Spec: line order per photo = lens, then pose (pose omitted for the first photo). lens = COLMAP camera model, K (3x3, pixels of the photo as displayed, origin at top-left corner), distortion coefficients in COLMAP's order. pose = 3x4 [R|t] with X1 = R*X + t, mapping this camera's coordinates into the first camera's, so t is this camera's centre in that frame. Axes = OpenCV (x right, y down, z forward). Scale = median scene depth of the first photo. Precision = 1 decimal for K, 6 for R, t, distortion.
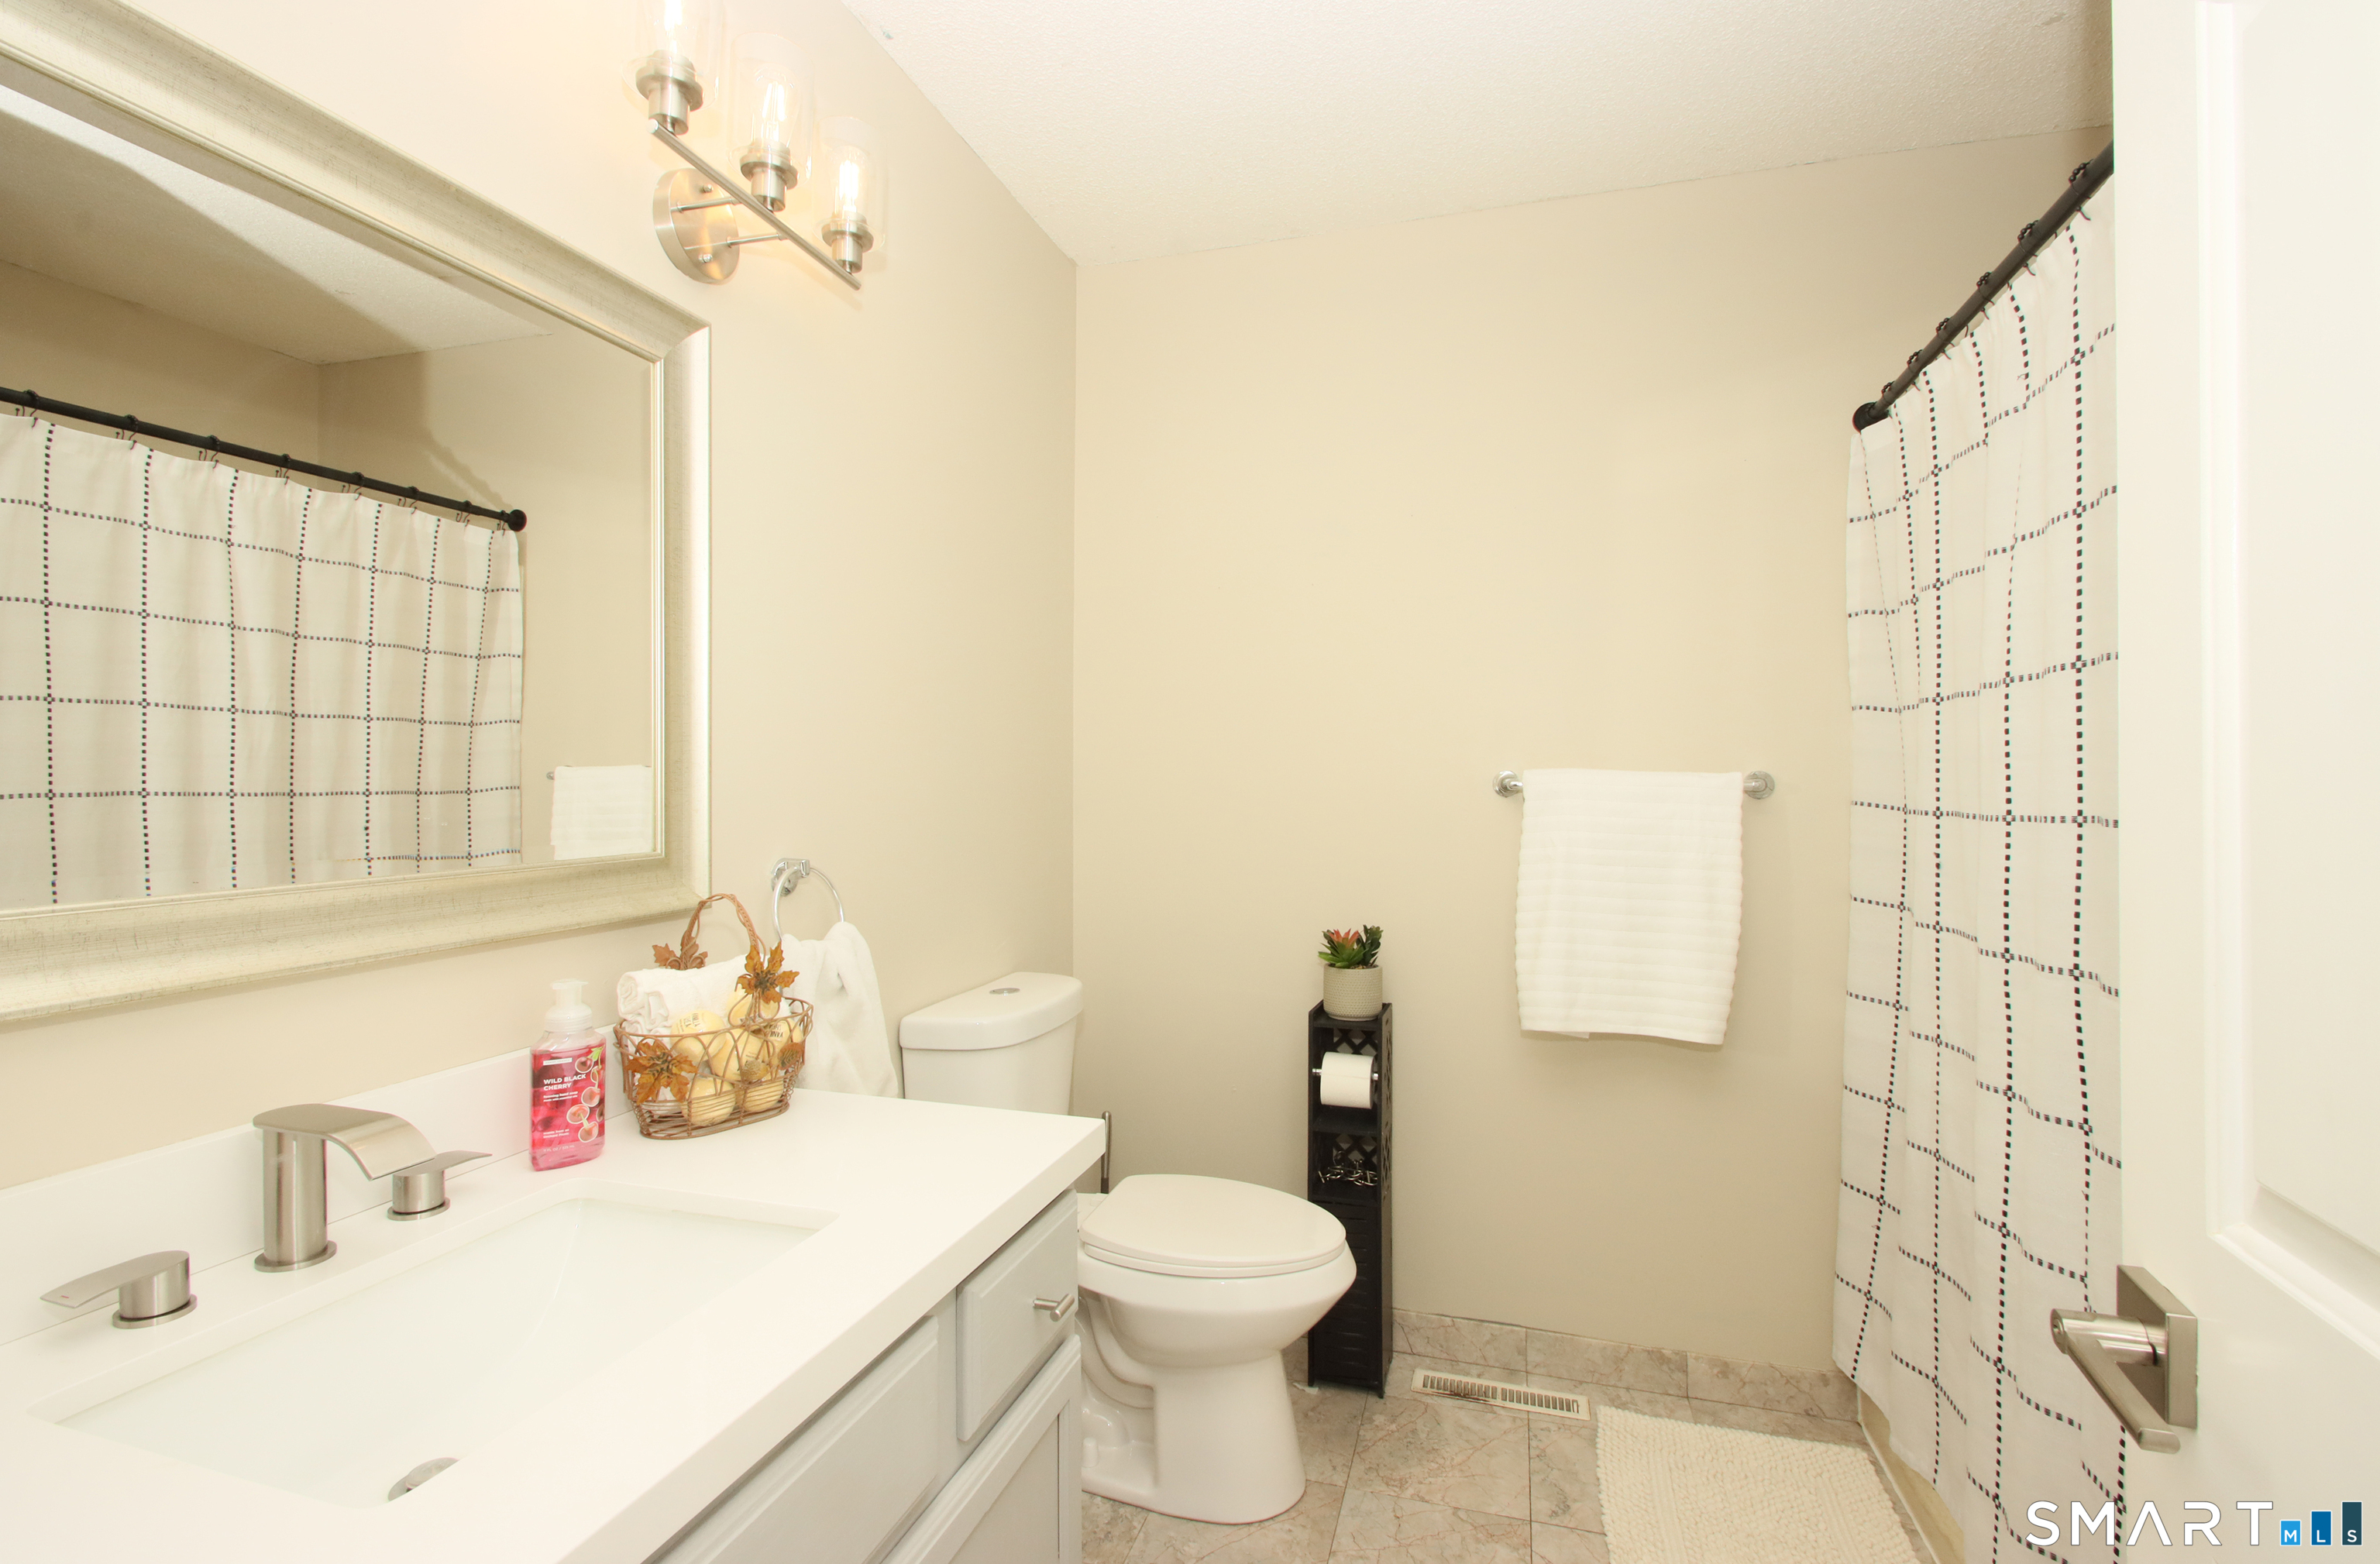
lens RADIAL K [[1130.3, 0, 1204.3], [0, 1130.3, 763.5], [0, 0, 1]] dist [-0.005248, -0.014502]
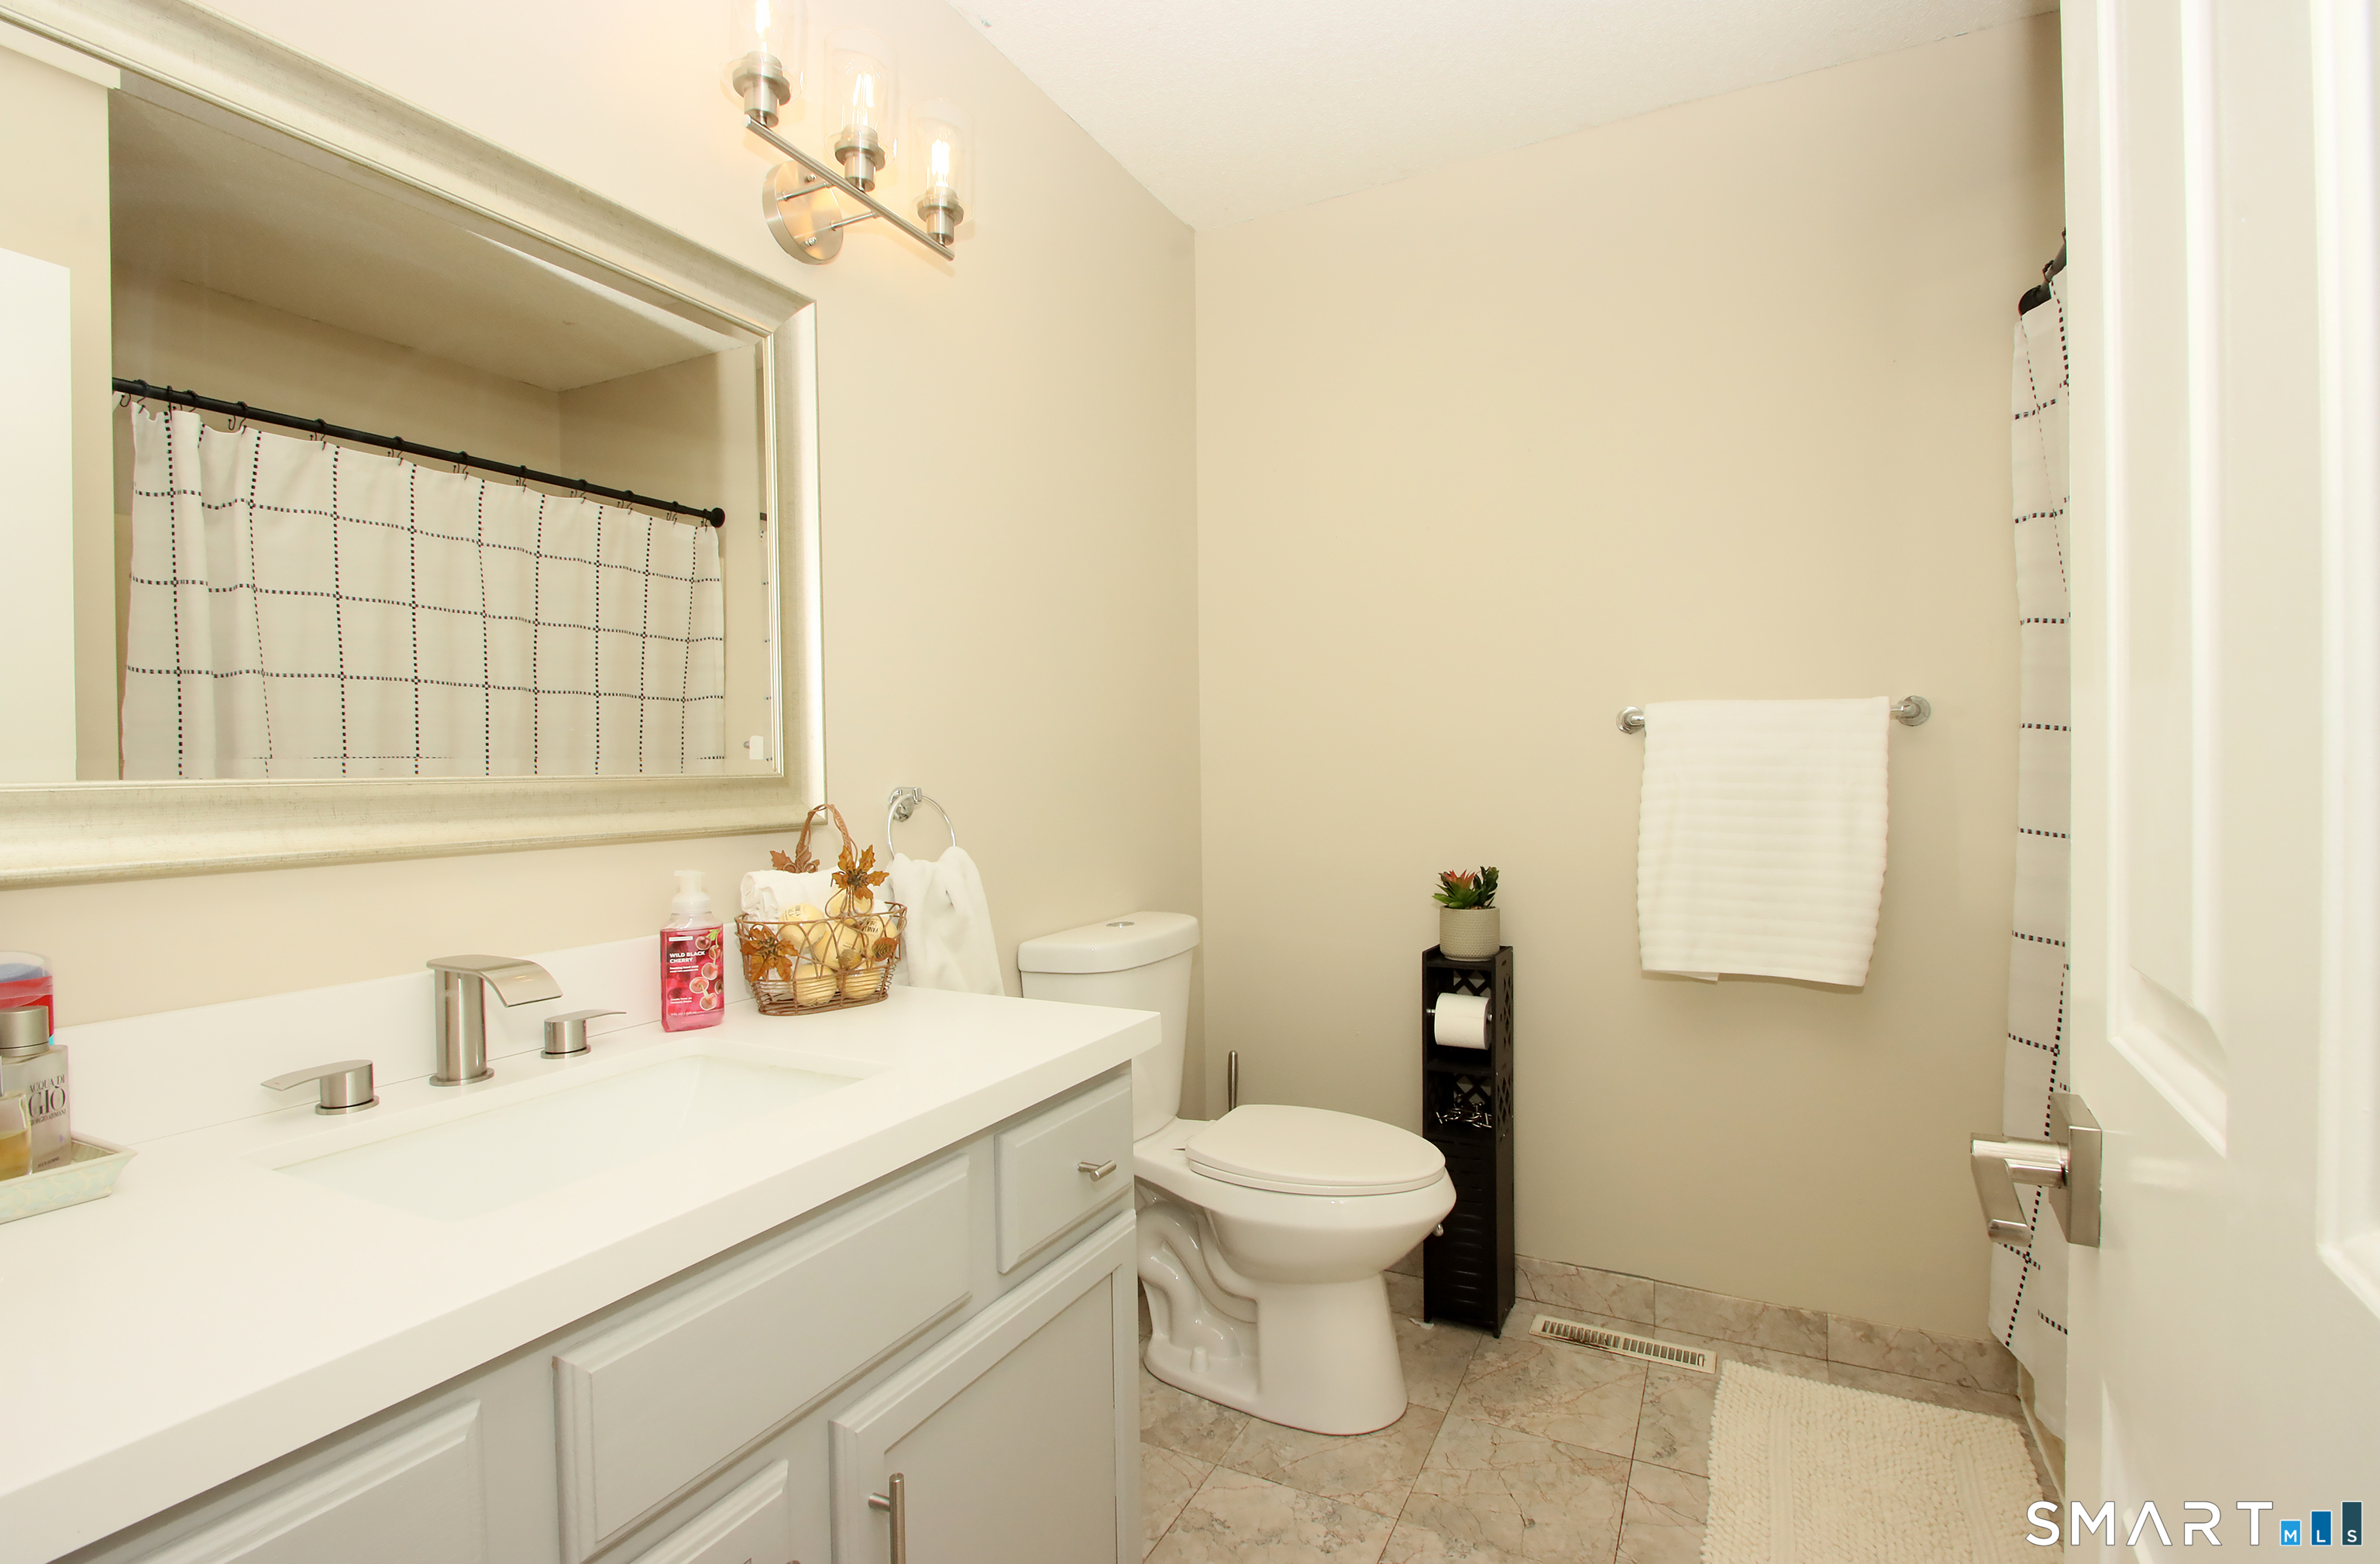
lens RADIAL K [[1133.7, 0, 1190.0], [0, 1133.7, 782.0], [0, 0, 1]] dist [-0.014589, -0.000279]
pose [[0.979935, -0.014907, -0.198759, 0.107526], [0.018492, 0.999698, 0.016192, 0.057722], [0.198458, -0.019542, 0.979915, -0.022051]]
